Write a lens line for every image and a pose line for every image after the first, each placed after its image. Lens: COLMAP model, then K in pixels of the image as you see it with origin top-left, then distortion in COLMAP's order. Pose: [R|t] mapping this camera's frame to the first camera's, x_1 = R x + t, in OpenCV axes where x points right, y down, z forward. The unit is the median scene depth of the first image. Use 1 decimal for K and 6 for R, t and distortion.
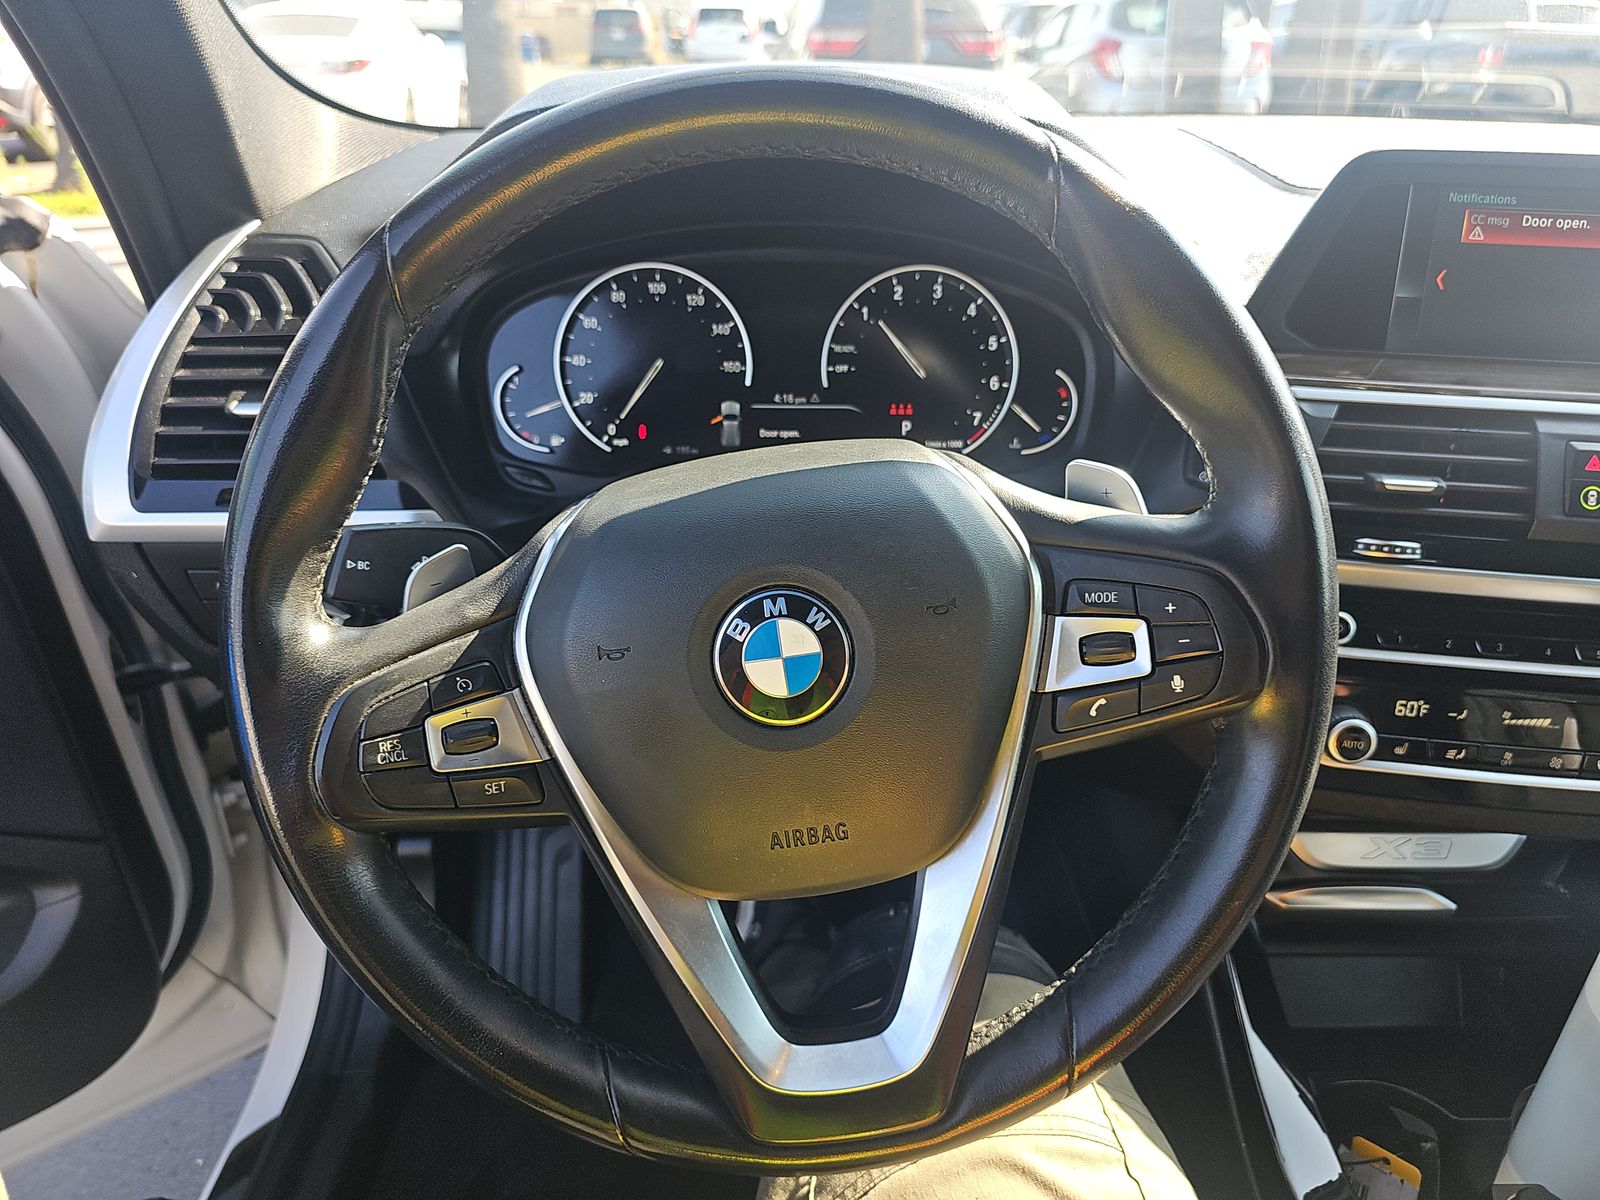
lens RADIAL K [[1062.6, 0, 801.8], [0, 1062.6, 597.1], [0, 0, 1]] dist [0.025074, -0.035990]
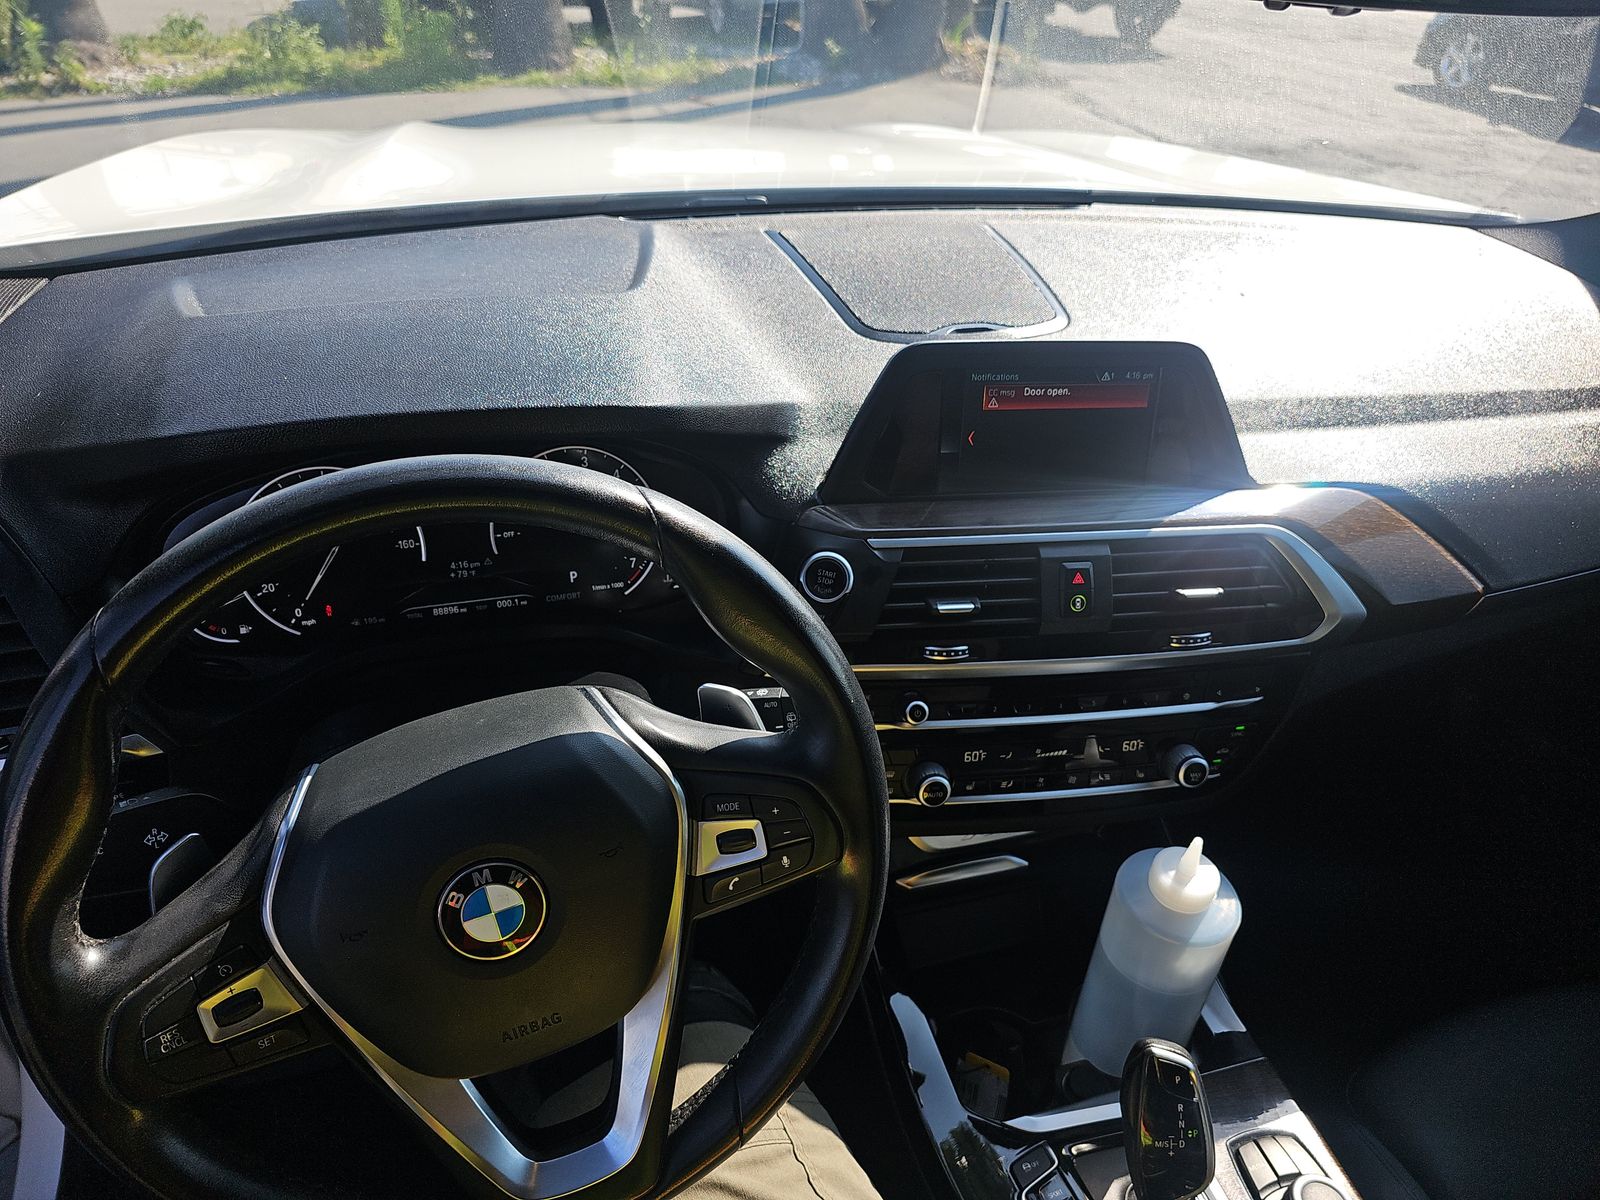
lens RADIAL K [[1062.6, 0, 798.2], [0, 1062.6, 595.9], [0, 0, 1]] dist [0.025074, -0.035990]
pose [[0.956736, -0.128998, 0.260798, 0.032861], [0.094732, 0.985612, 0.139984, -0.316916], [-0.275104, -0.109222, 0.955190, -0.211349]]
